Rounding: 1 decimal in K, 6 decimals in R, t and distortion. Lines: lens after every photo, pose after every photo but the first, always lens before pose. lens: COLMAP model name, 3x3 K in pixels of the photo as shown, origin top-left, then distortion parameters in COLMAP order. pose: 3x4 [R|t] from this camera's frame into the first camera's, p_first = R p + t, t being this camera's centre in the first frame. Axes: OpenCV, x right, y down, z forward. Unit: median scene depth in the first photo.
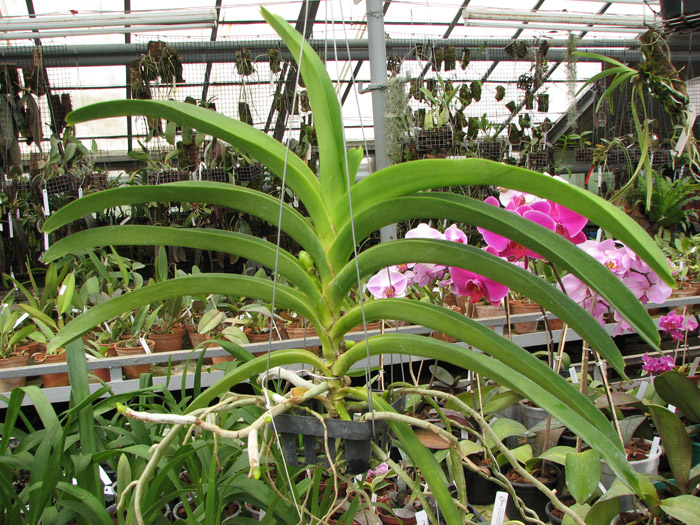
lens RADIAL K [[745.2, 0, 345.6], [0, 745.2, 296.7], [0, 0, 1]] dist [-0.216598, 0.284105]
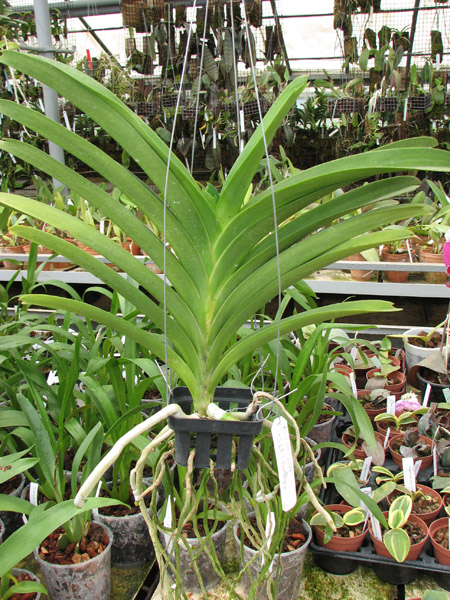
lens RADIAL K [[638.7, 0, 215.7], [0, 638.7, 297.2], [0, 0, 1]] dist [-0.216598, 0.284105]
pose [[0.861705, 0.165605, -0.479625, 0.104543], [-0.081905, 0.978242, 0.190615, -0.039170], [0.500756, -0.124970, 0.856520, 0.033896]]
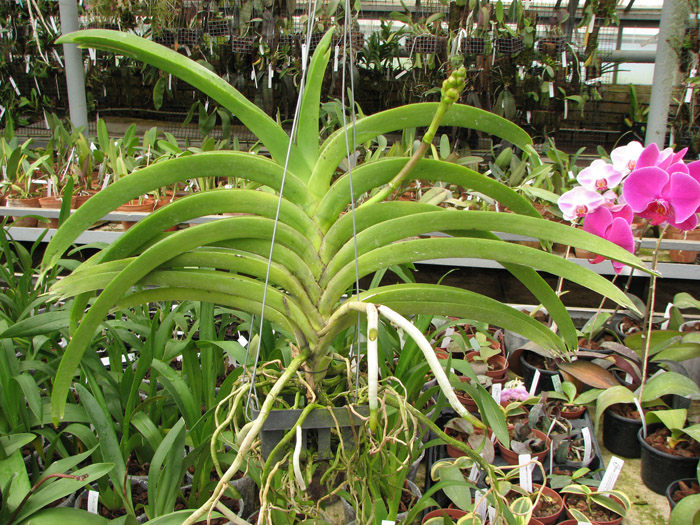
lens RADIAL K [[745.2, 0, 345.6], [0, 745.2, 296.7], [0, 0, 1]] dist [-0.216598, 0.284105]
pose [[0.914766, 0.198571, -0.351813, 0.073595], [-0.124936, 0.967222, 0.221070, -0.037911], [0.384180, -0.158273, 0.909591, 0.023391]]
